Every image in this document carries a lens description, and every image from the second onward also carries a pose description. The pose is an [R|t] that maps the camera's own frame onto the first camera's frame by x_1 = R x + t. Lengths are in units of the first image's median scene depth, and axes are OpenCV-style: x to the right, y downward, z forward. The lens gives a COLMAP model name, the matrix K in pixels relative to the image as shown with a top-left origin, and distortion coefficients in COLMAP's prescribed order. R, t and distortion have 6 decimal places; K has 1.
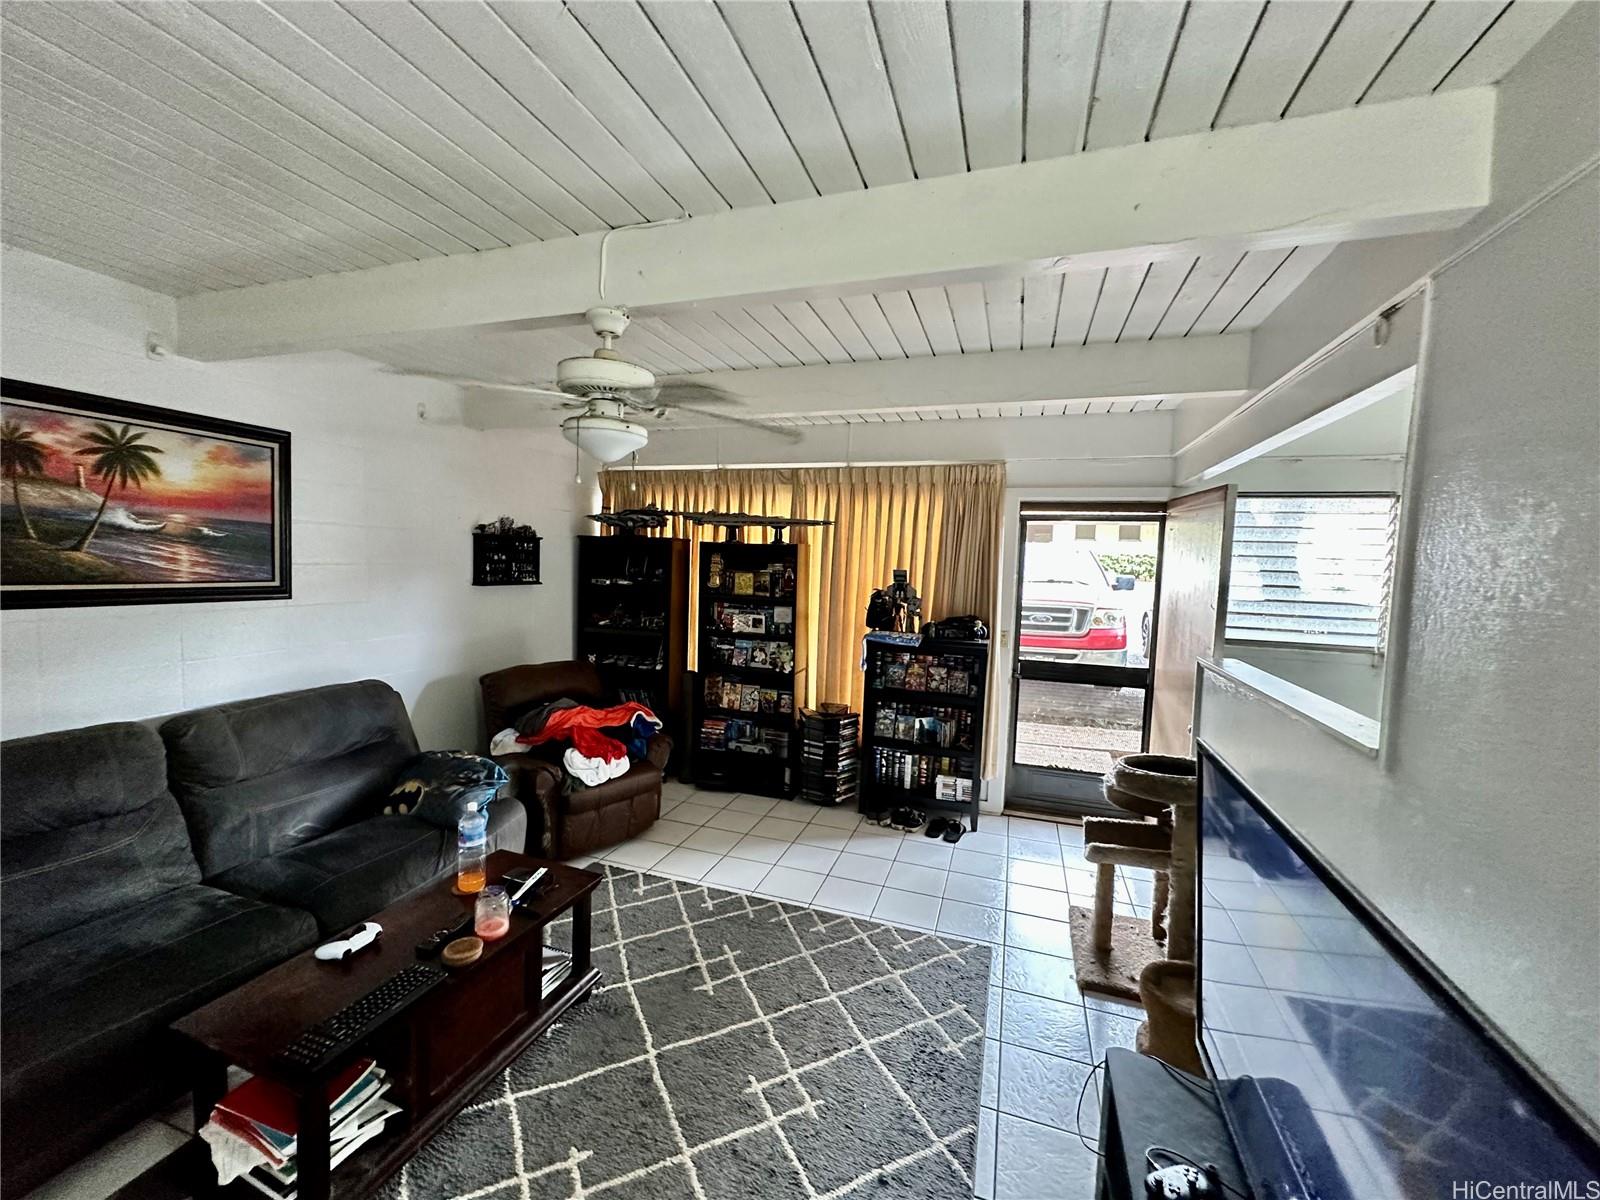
lens RADIAL K [[641.0, 0, 799.0], [0, 641.0, 594.3], [0, 0, 1]] dist [0.008203, 0.000702]
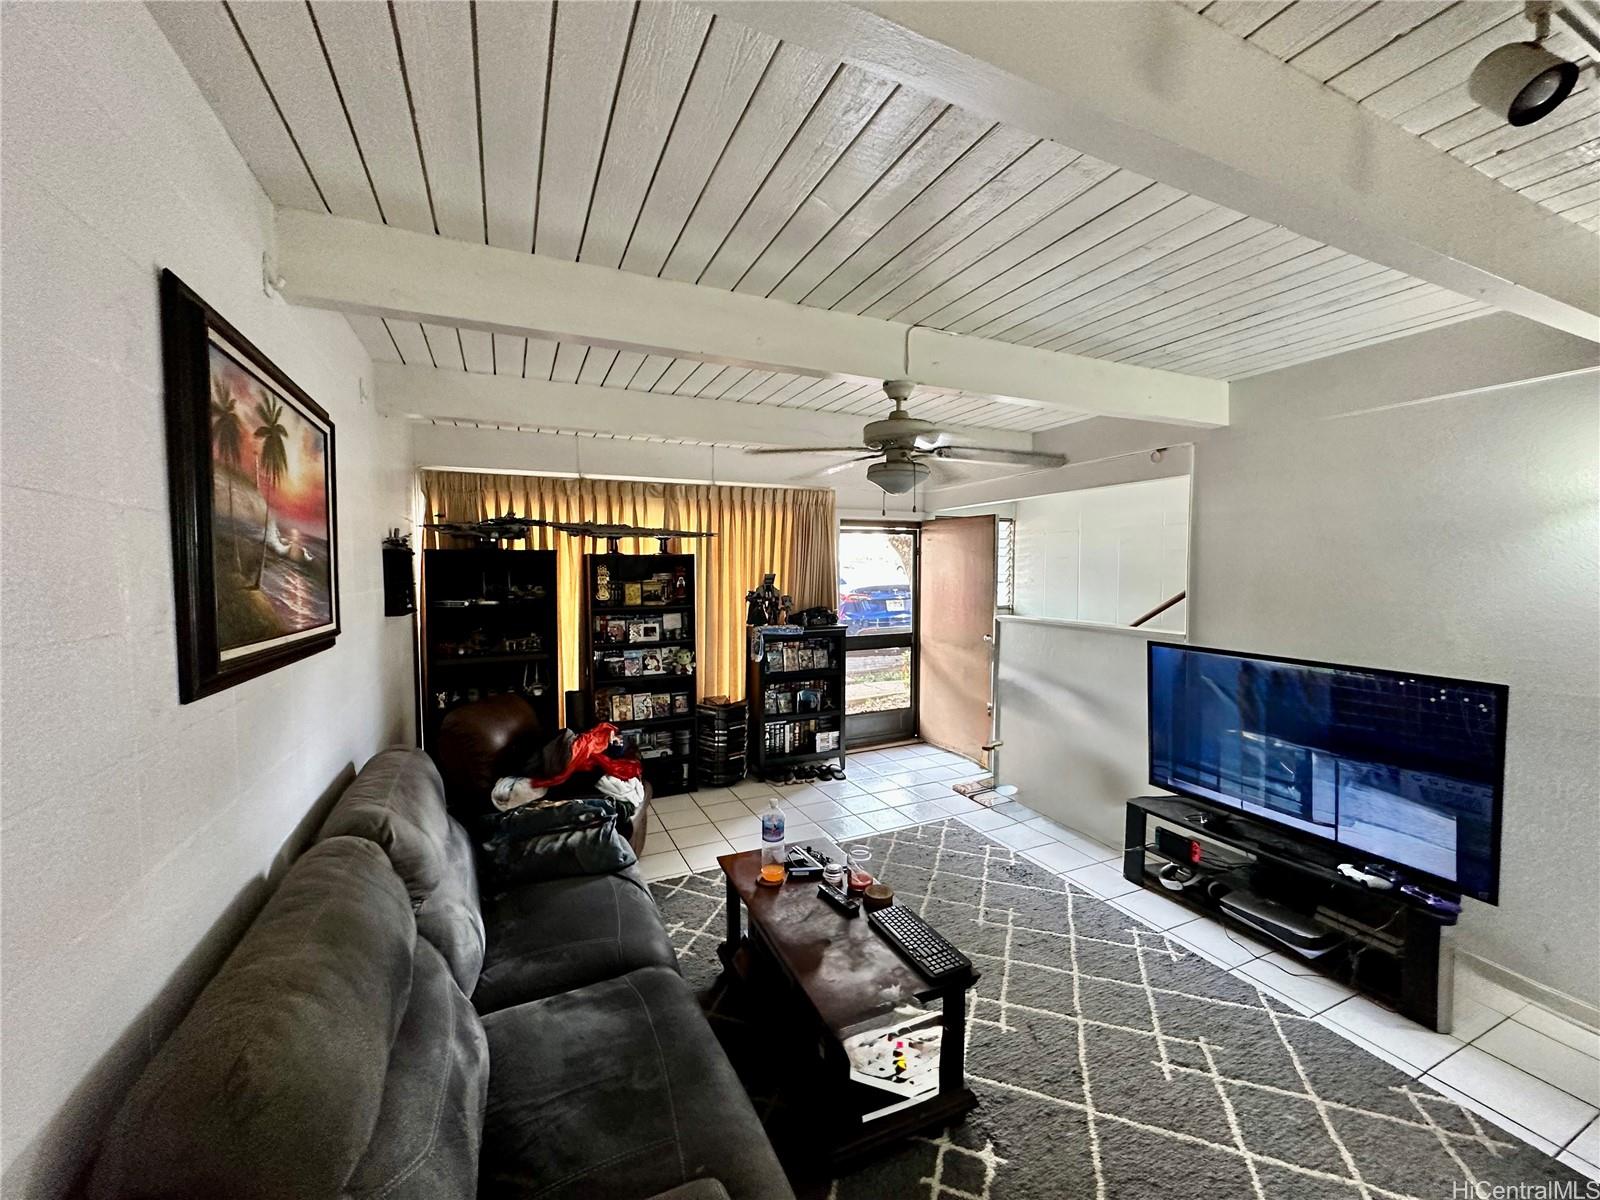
lens RADIAL K [[641.0, 0, 798.4], [0, 641.0, 594.0], [0, 0, 1]] dist [0.008203, 0.000702]
pose [[0.720788, -0.063208, 0.690268, -0.640686], [0.068926, 0.997434, 0.019362, -0.020031], [-0.689720, 0.033621, 0.723295, 0.093633]]
